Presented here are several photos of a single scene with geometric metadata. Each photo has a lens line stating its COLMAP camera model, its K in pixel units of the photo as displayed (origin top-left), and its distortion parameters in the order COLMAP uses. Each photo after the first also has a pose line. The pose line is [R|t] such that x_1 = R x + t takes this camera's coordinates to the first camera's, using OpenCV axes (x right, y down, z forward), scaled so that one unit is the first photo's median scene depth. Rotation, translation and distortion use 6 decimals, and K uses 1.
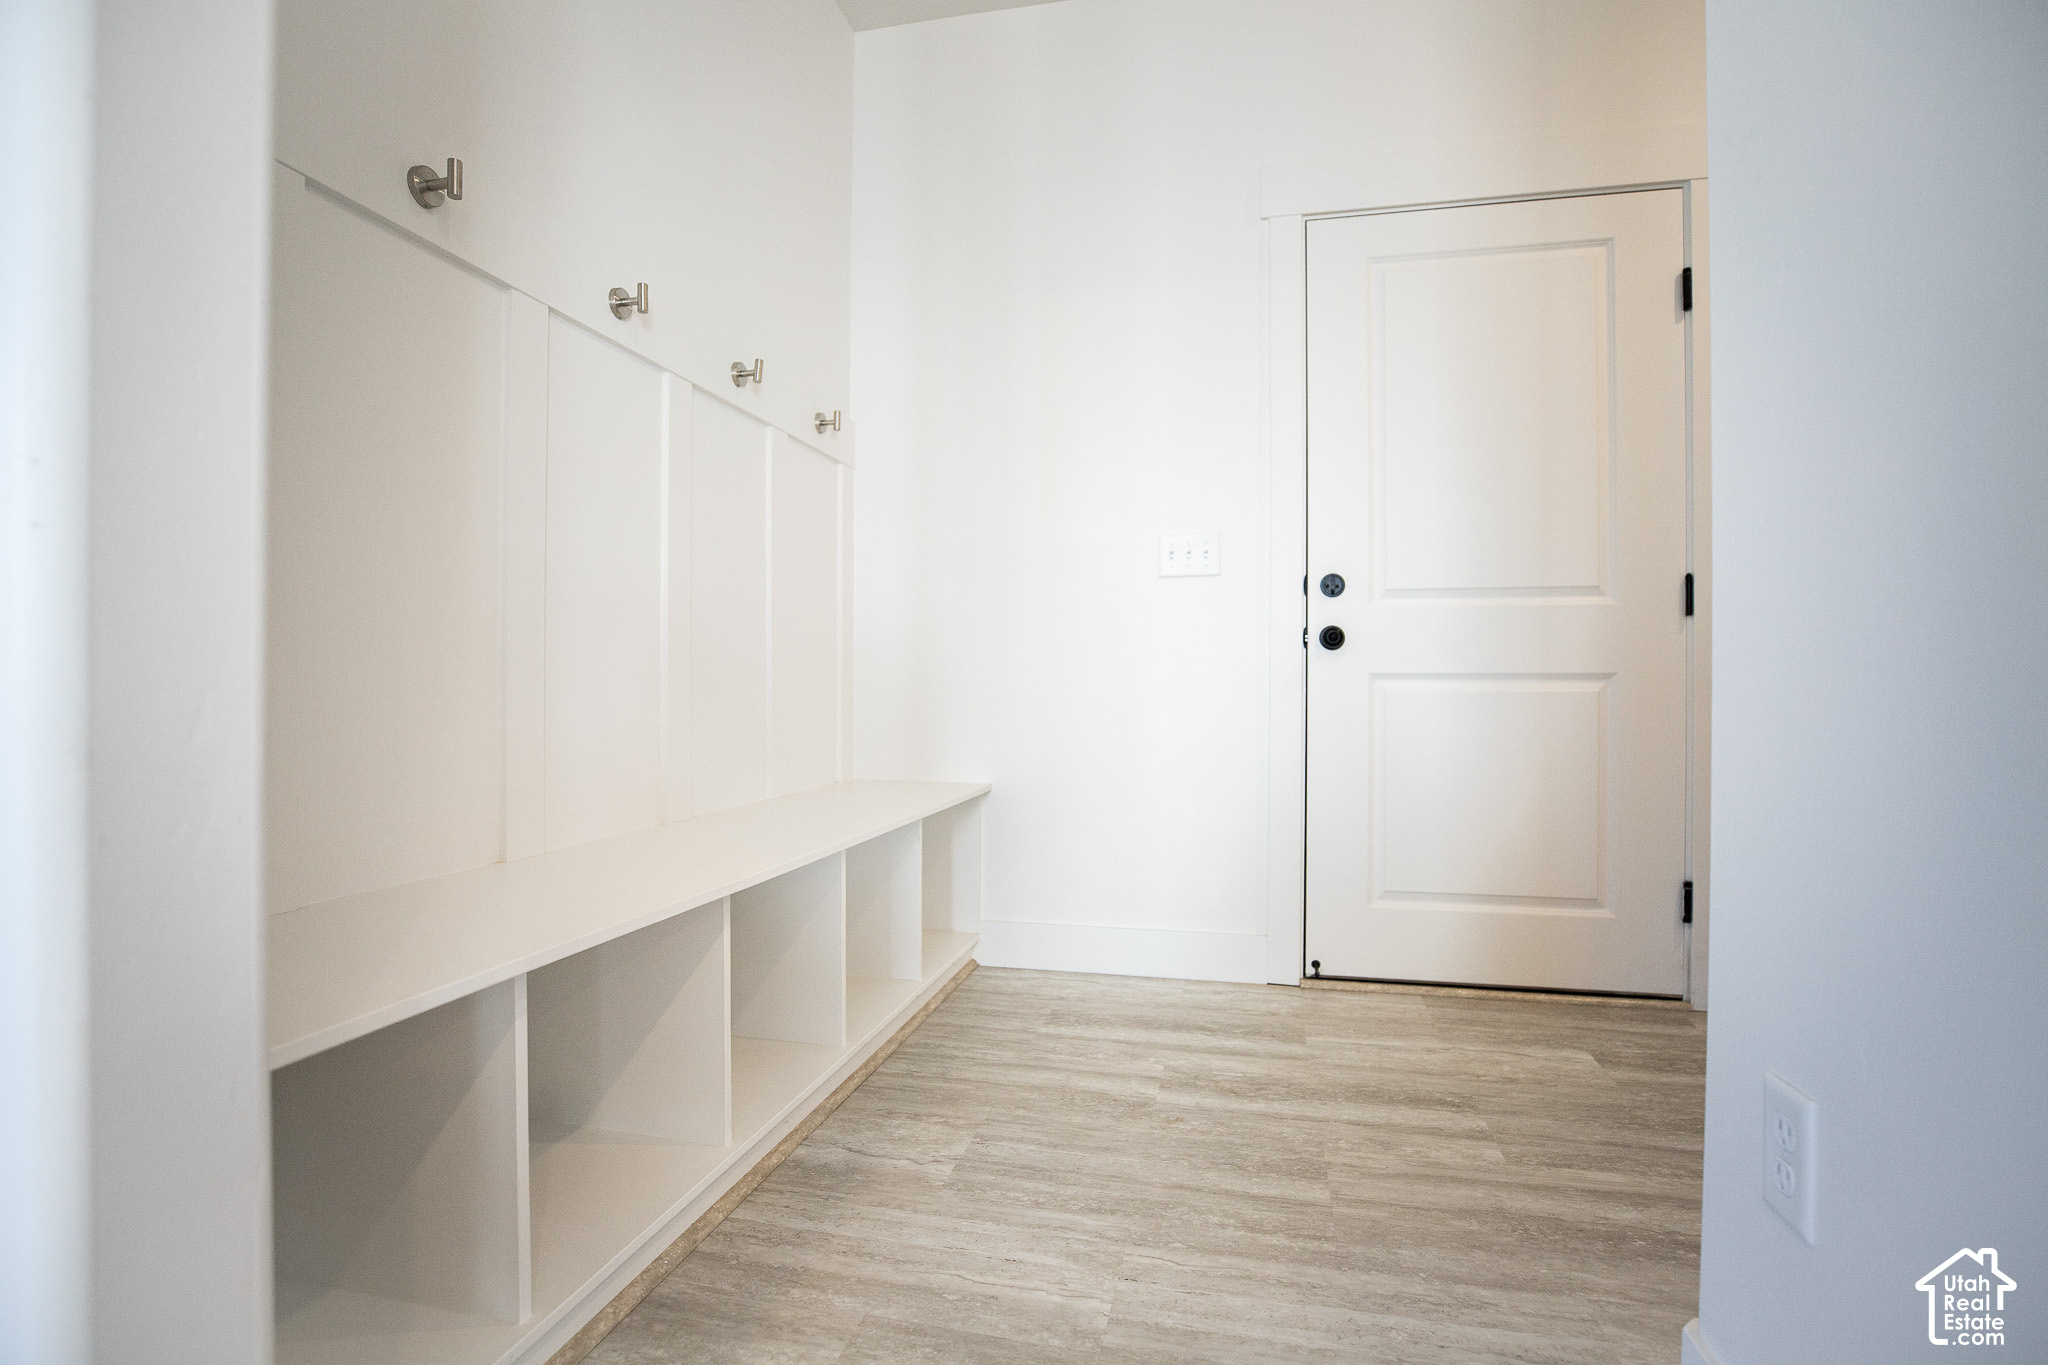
lens RADIAL K [[1013.6, 0, 1024.0], [0, 1013.6, 682.5], [0, 0, 1]] dist [-0.004394, -0.000389]
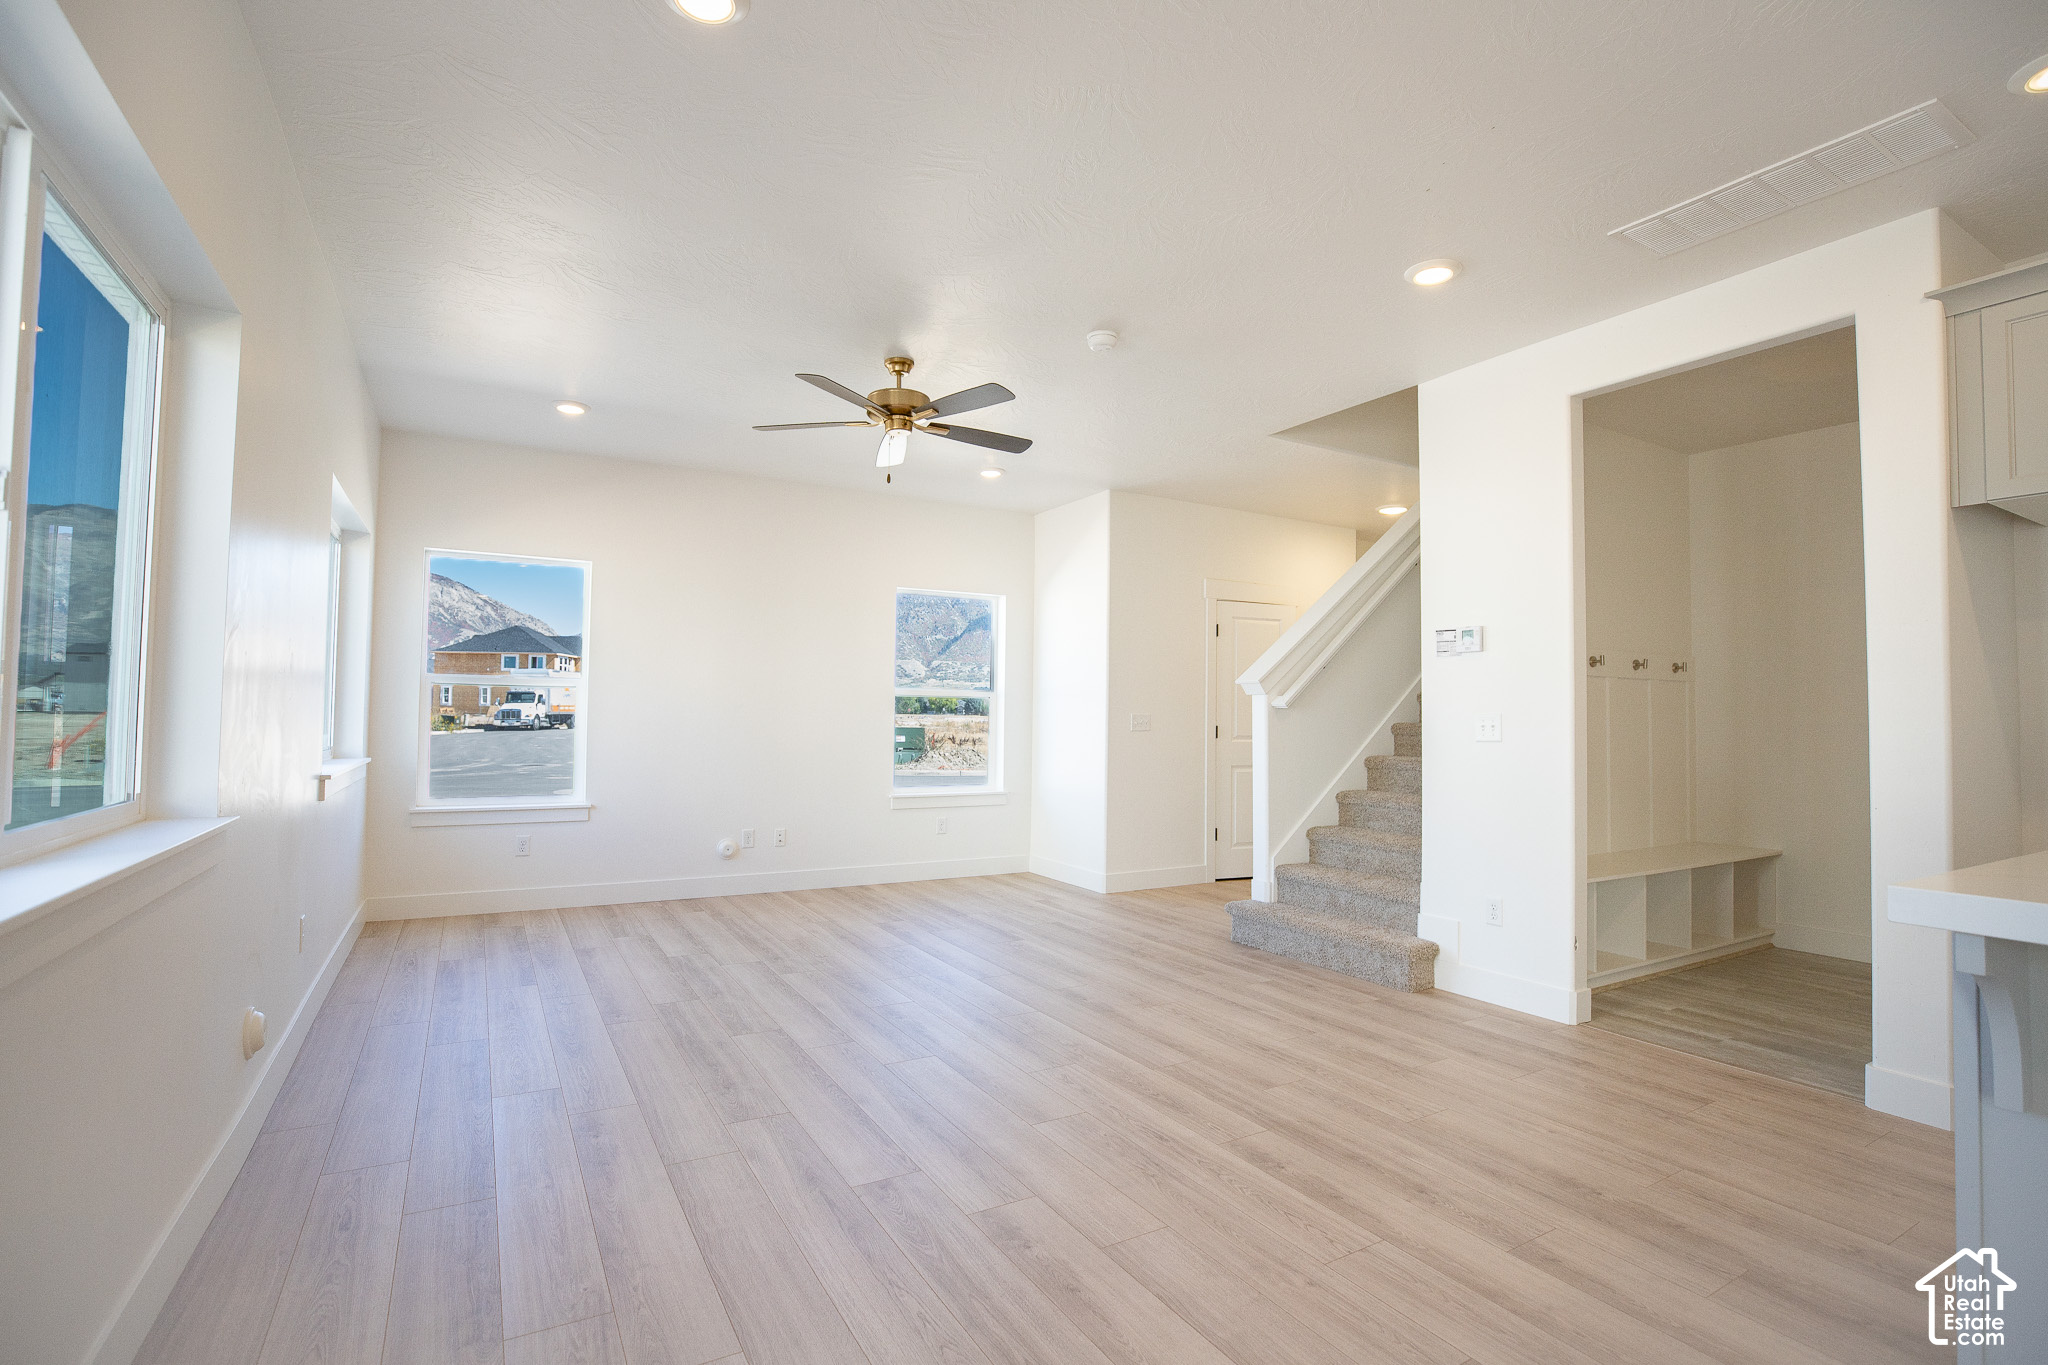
lens RADIAL K [[950.9, 0, 1024.0], [0, 950.9, 682.5], [0, 0, 1]] dist [-0.035048, 0.000943]
pose [[0.681415, -0.019572, -0.731635, 0.293398], [-0.009182, 0.999335, -0.035285, -0.149709], [0.731839, 0.030762, 0.680782, -1.309830]]
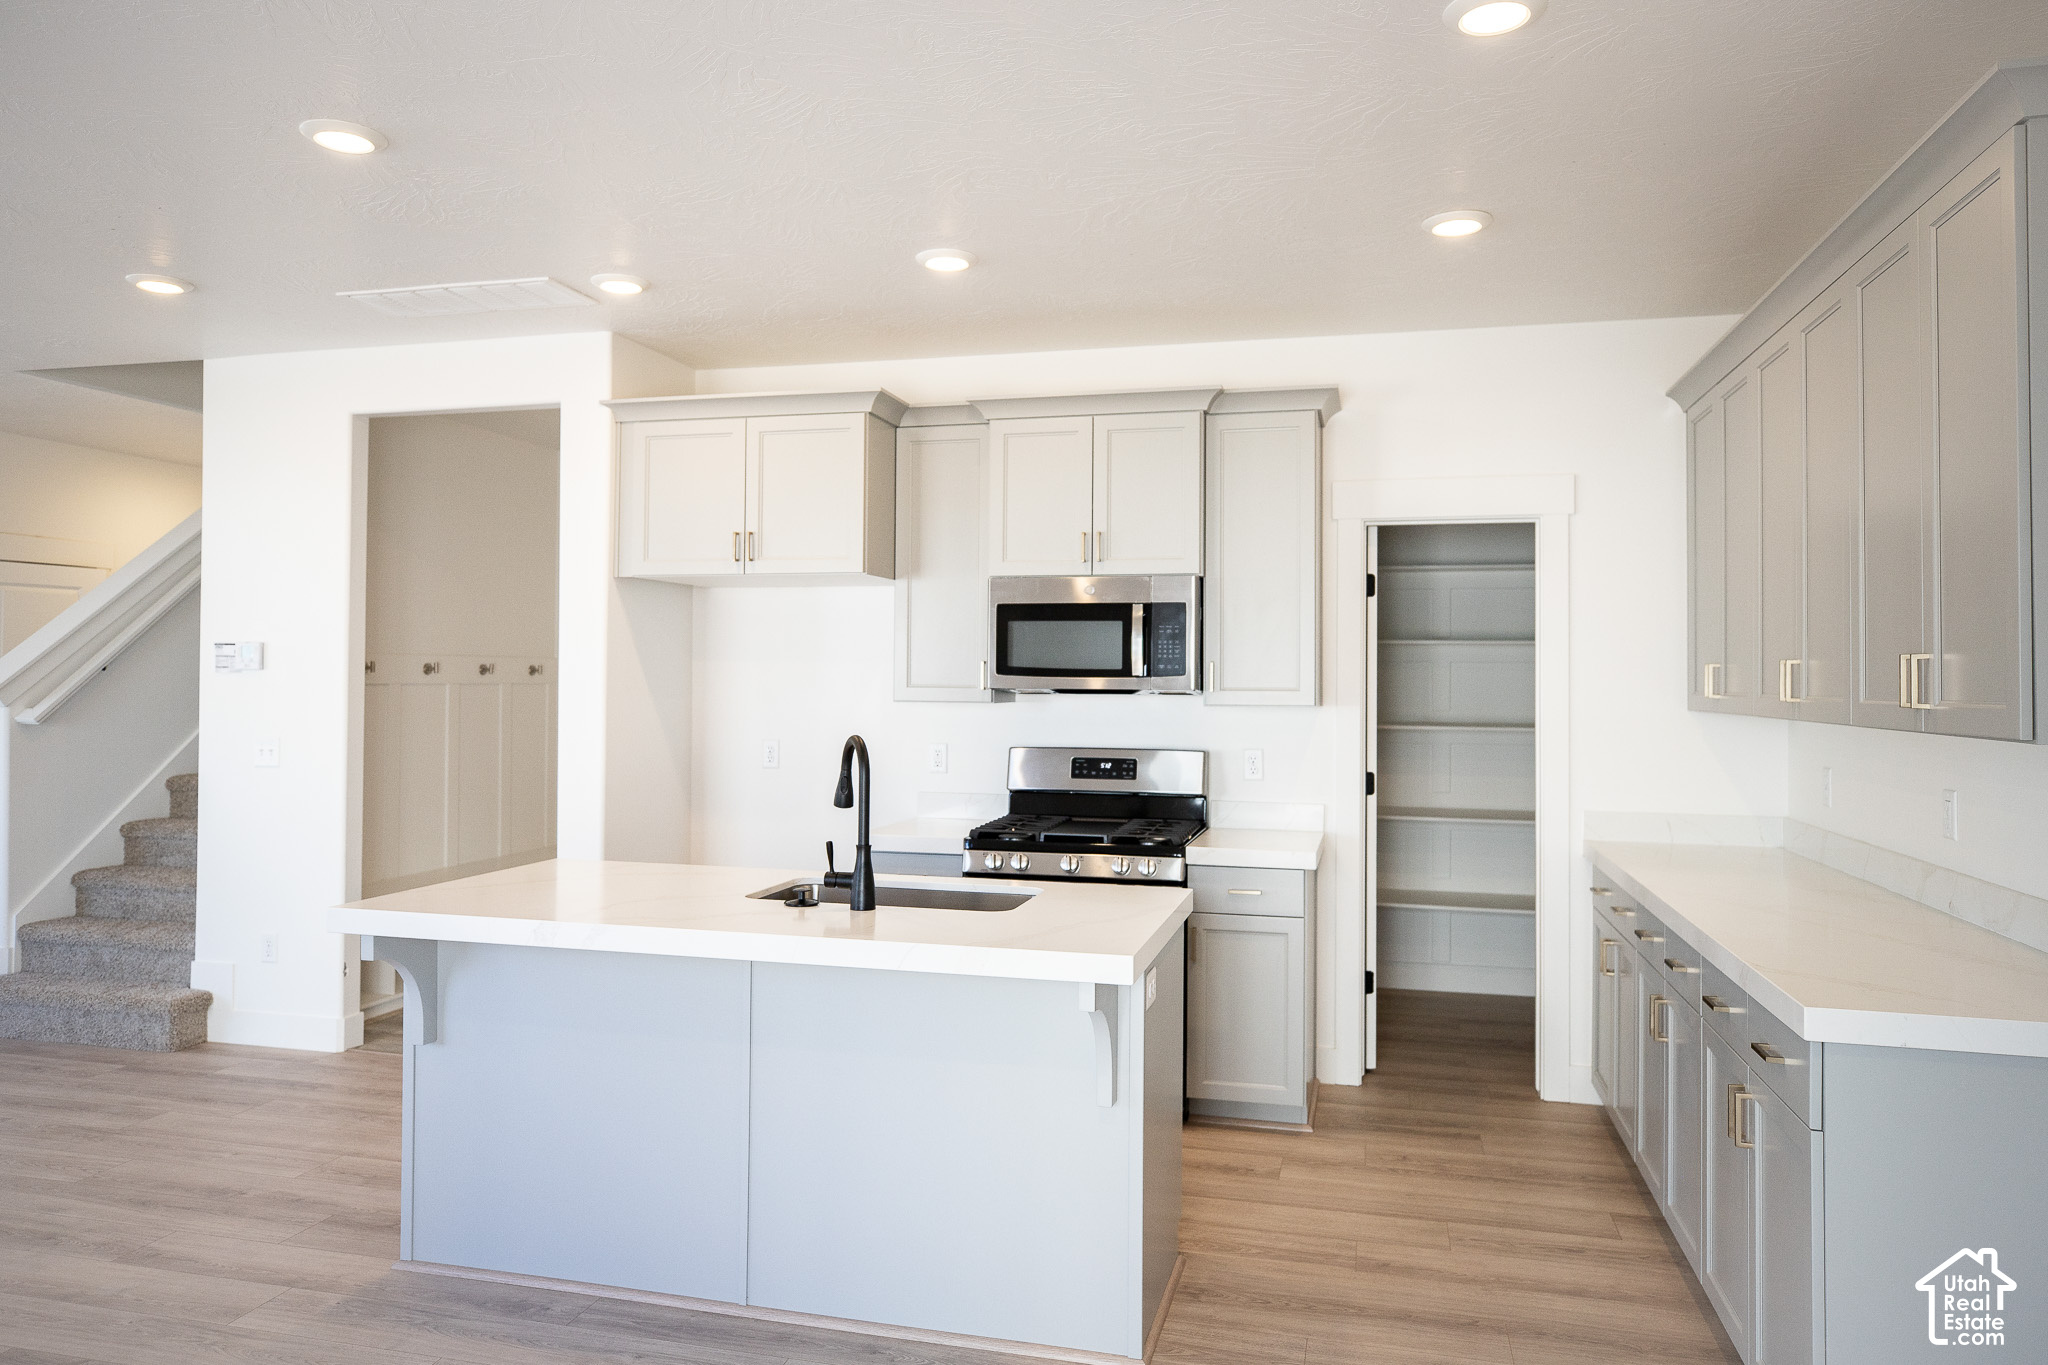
lens RADIAL K [[1350.6, 0, 1019.2], [0, 1350.6, 660.6], [0, 0, 1]] dist [0.002215, 0.007737]
pose [[0.999485, 0.006840, -0.031367, 0.876876], [-0.007158, 0.999924, -0.010046, -0.261205], [0.031296, 0.010266, 0.999457, -1.719472]]
